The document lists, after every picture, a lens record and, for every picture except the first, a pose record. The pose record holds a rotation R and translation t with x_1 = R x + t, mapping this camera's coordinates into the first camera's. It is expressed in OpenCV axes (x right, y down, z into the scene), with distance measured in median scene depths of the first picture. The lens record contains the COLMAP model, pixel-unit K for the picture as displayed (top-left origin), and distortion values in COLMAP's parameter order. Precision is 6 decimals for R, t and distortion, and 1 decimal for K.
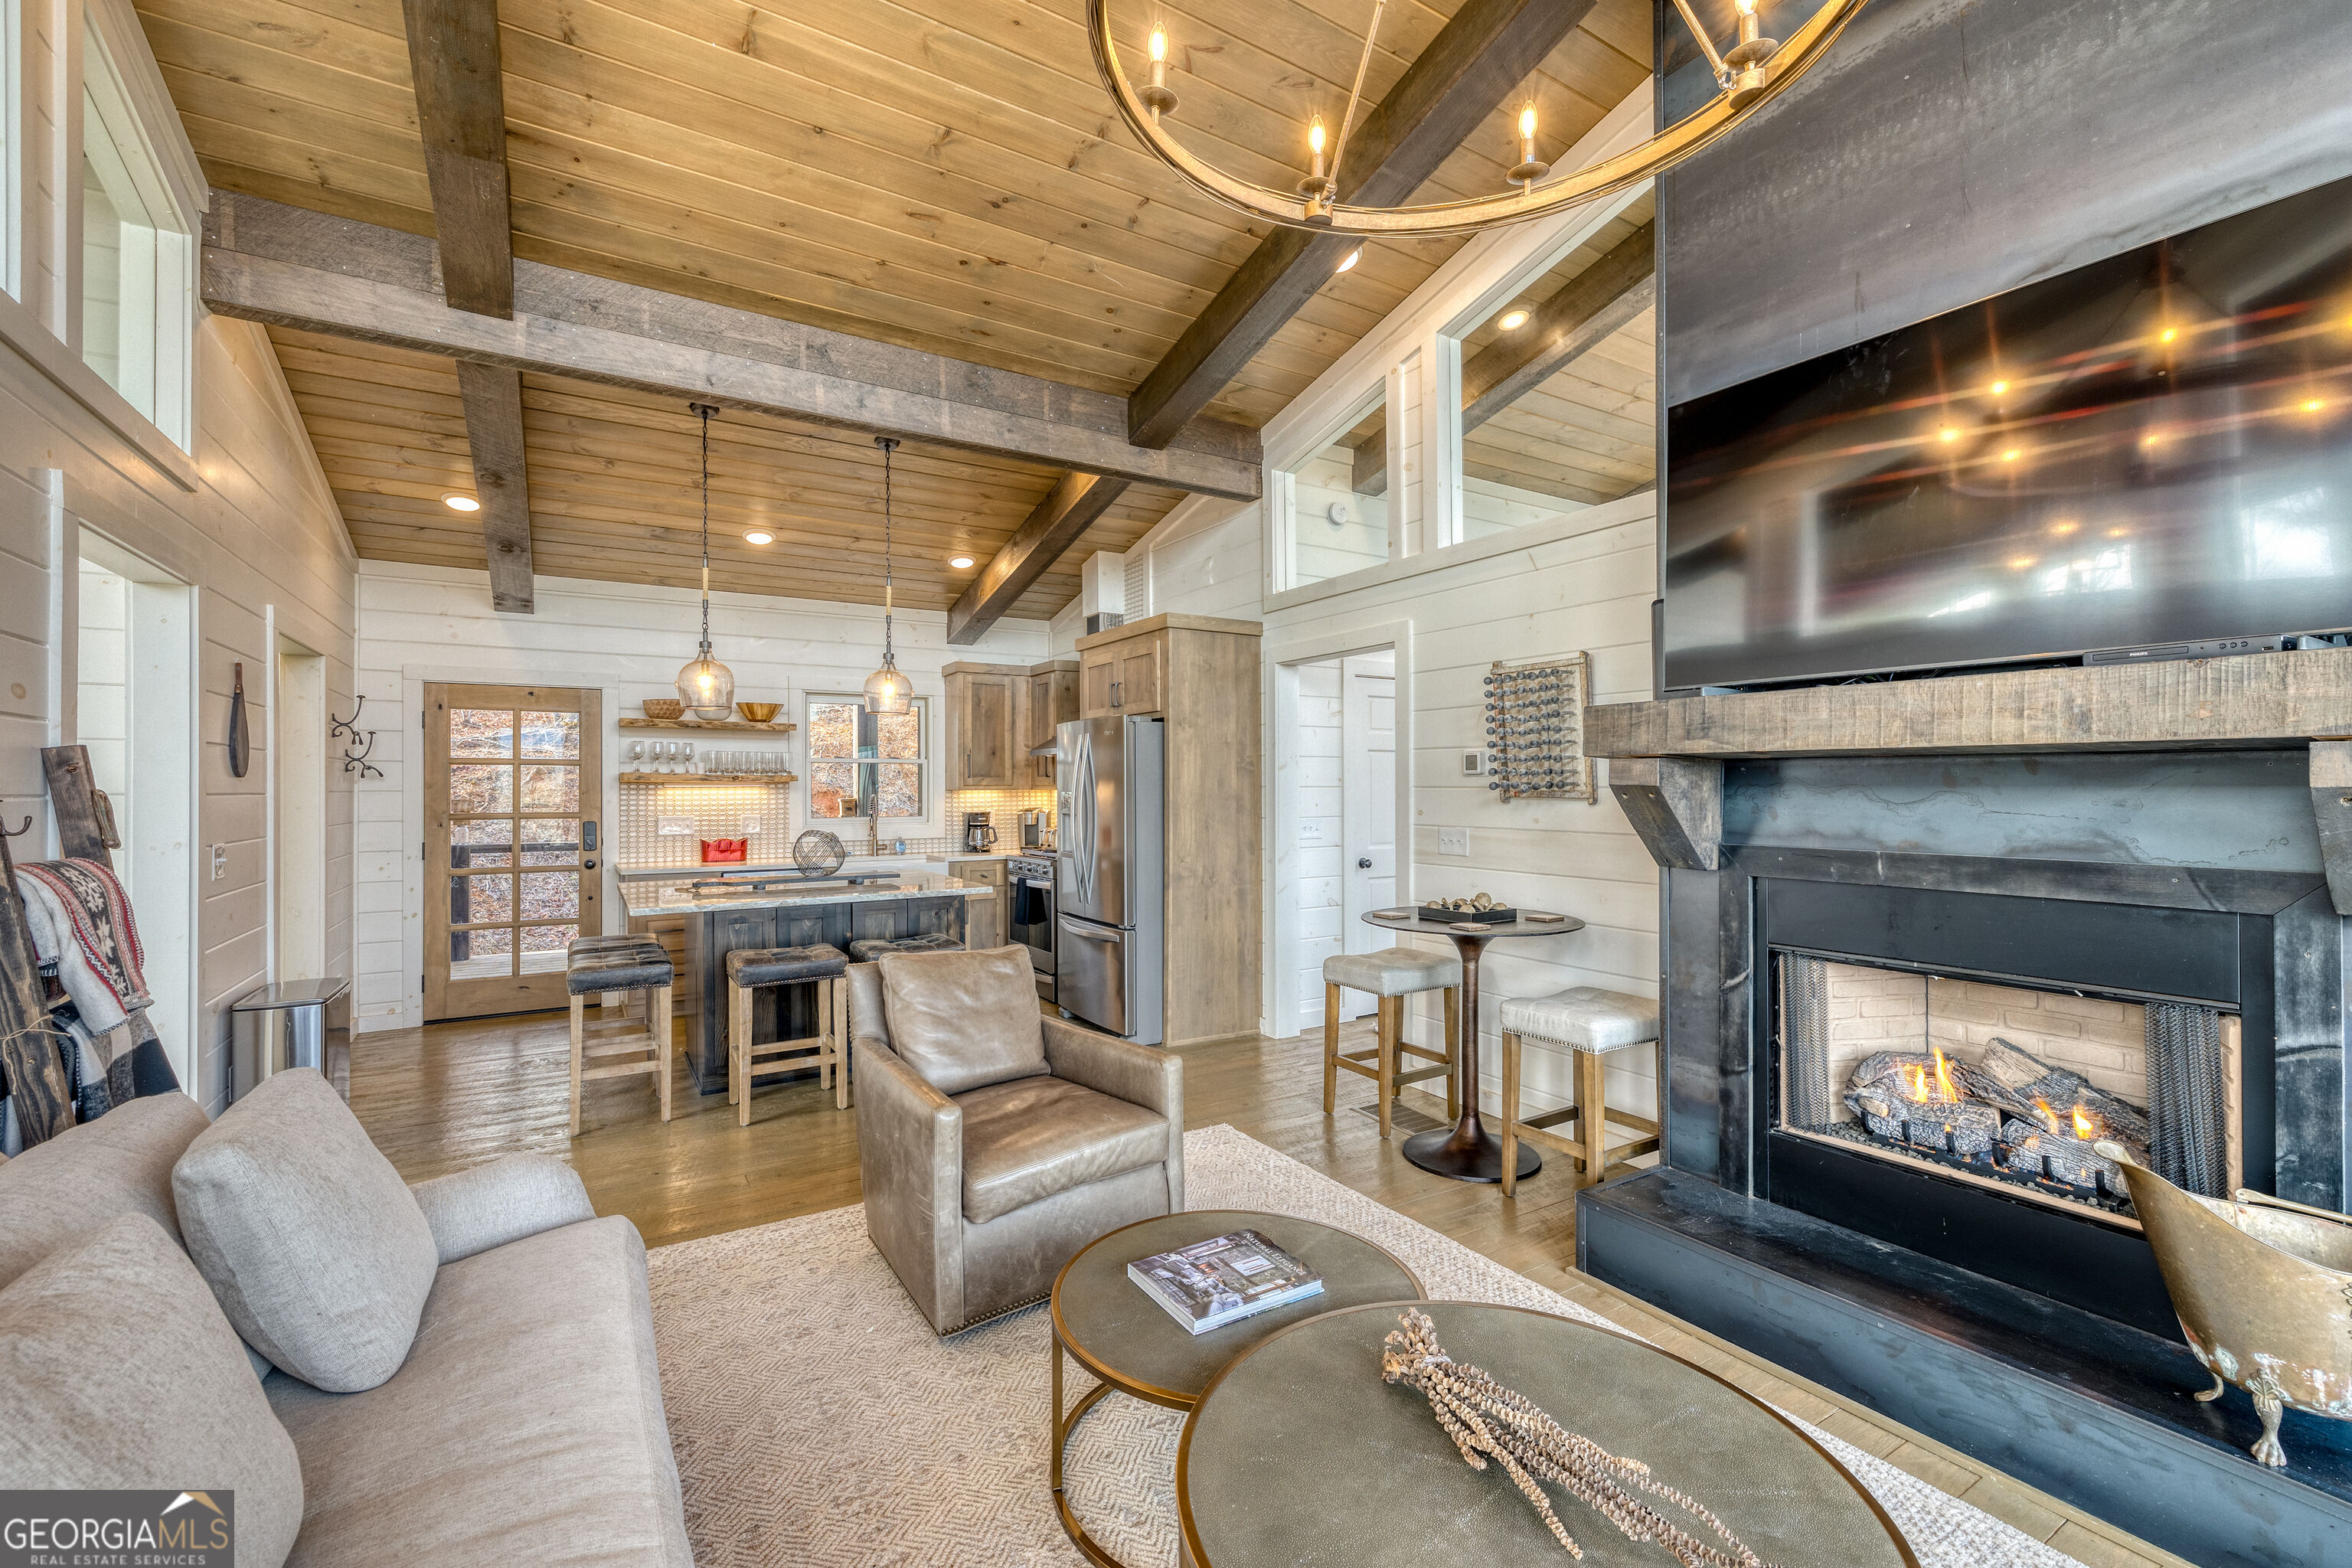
lens RADIAL K [[1026.6, 0, 1200.1], [0, 1026.6, 786.7], [0, 0, 1]] dist [-0.003498, 0.001345]
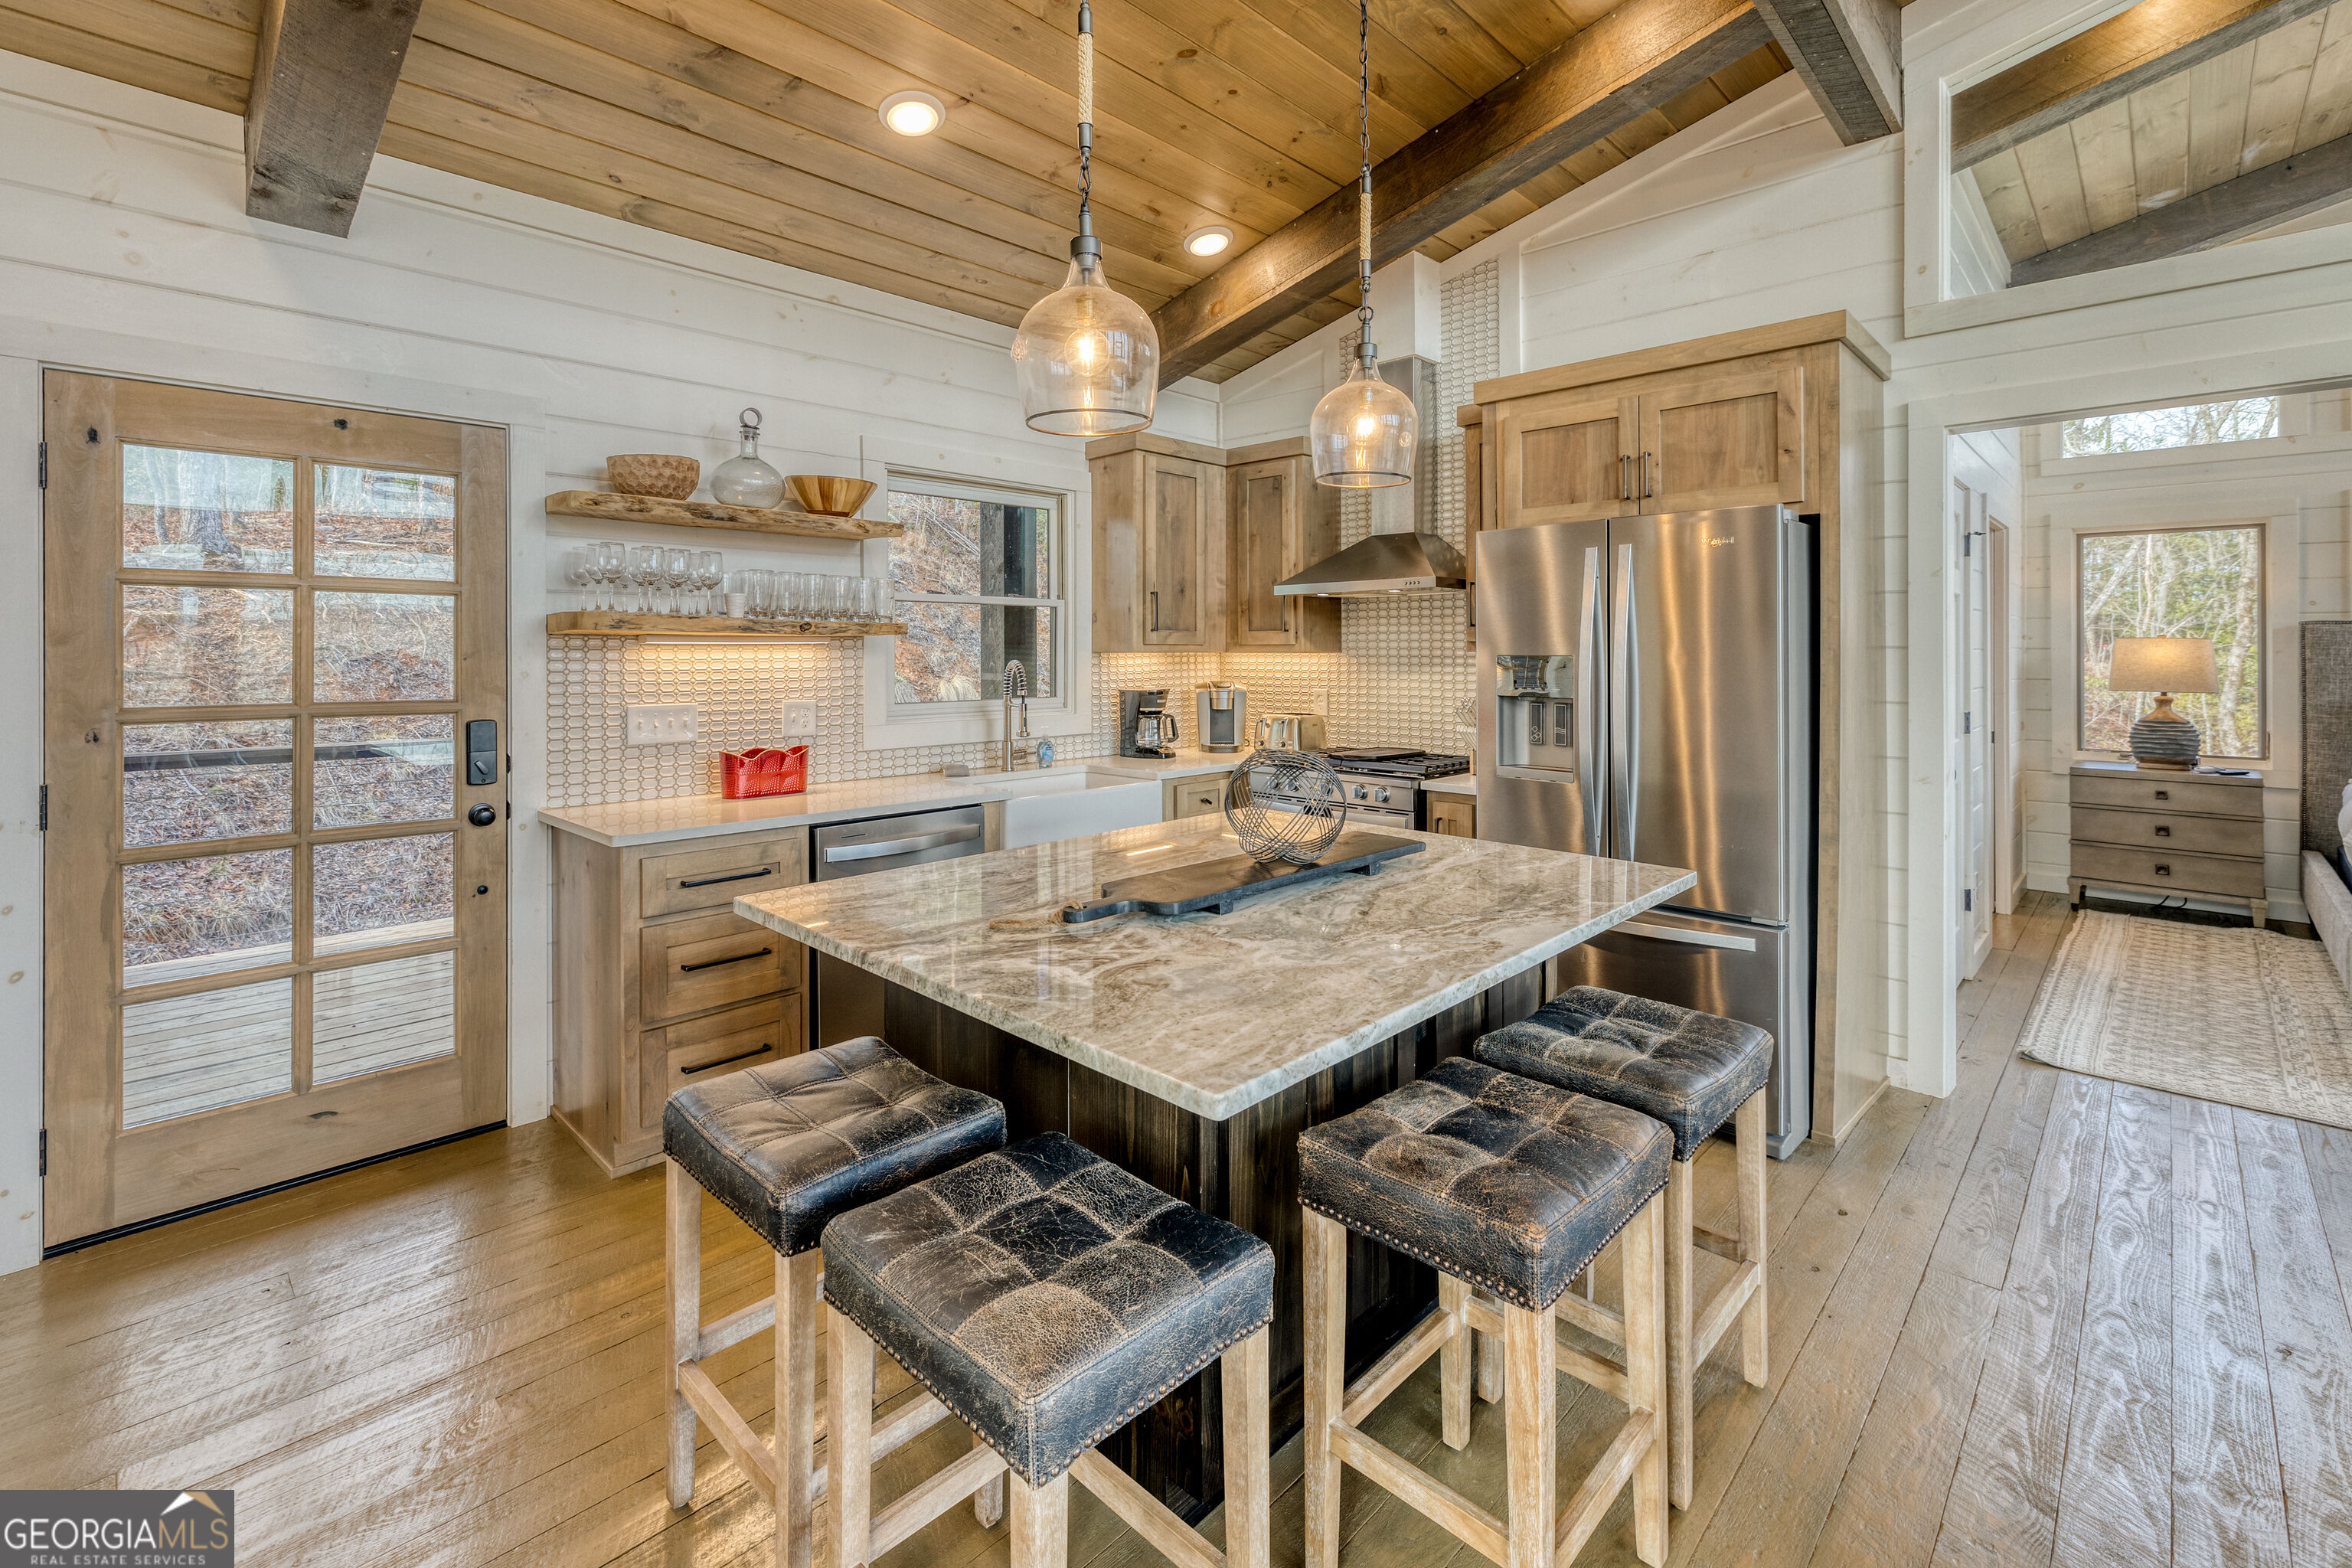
lens RADIAL K [[1026.6, 0, 1176.6], [0, 1026.6, 654.2], [0, 0, 1]] dist [-0.003498, 0.001345]
pose [[0.972922, 0.003713, 0.231105, -0.591794], [-0.005363, 0.999964, 0.006511, 0.000653], [-0.231072, -0.007574, 0.972907, 0.723061]]
